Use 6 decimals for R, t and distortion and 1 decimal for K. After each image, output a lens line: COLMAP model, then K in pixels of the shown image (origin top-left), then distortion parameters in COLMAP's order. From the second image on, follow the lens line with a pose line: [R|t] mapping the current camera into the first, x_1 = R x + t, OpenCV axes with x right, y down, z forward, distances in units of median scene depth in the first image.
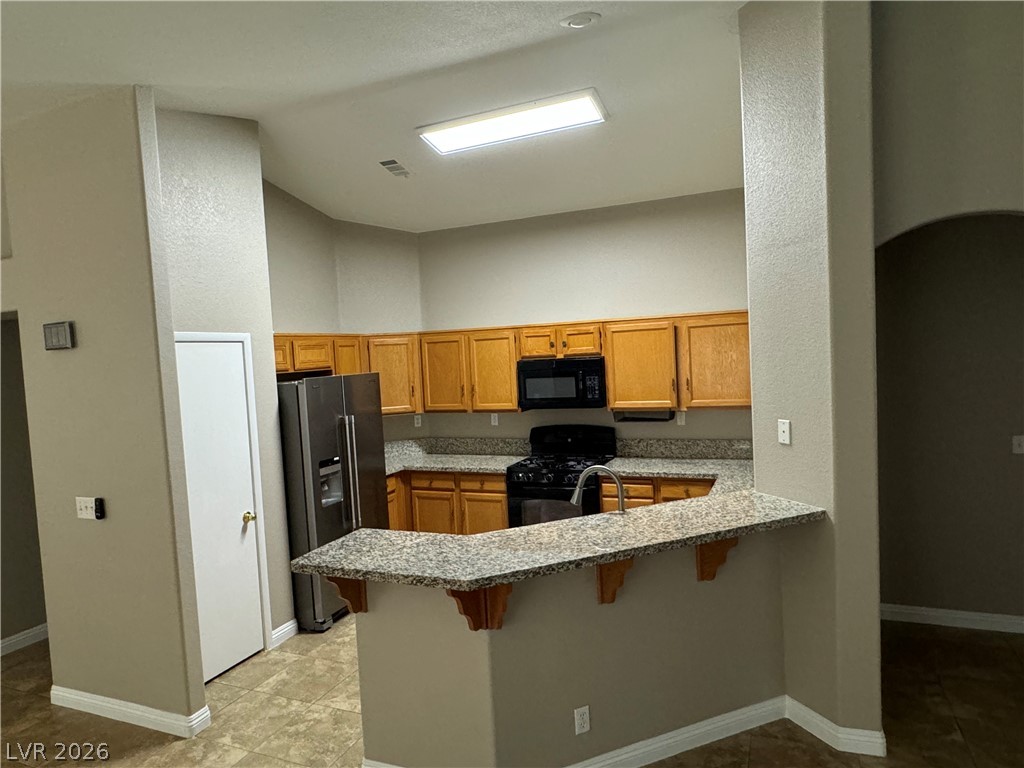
lens RADIAL K [[649.2, 0, 512.5], [0, 649.2, 388.2], [0, 0, 1]] dist [0.003805, -0.001188]
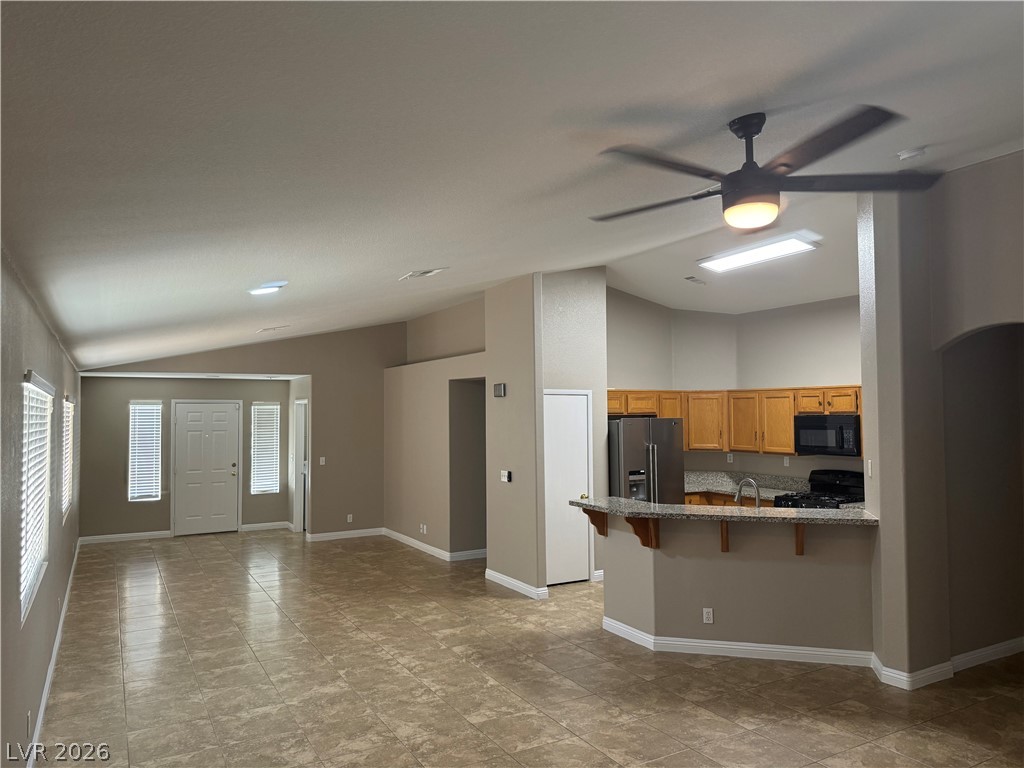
lens RADIAL K [[733.7, 0, 512.0], [0, 733.7, 384.0], [0, 0, 1]] dist [0.004763, 0.000478]
pose [[0.791187, 0.023693, -0.611115, 0.468291], [-0.070189, 0.996164, -0.052249, 0.012009], [0.607533, 0.084233, 0.789816, -0.503990]]
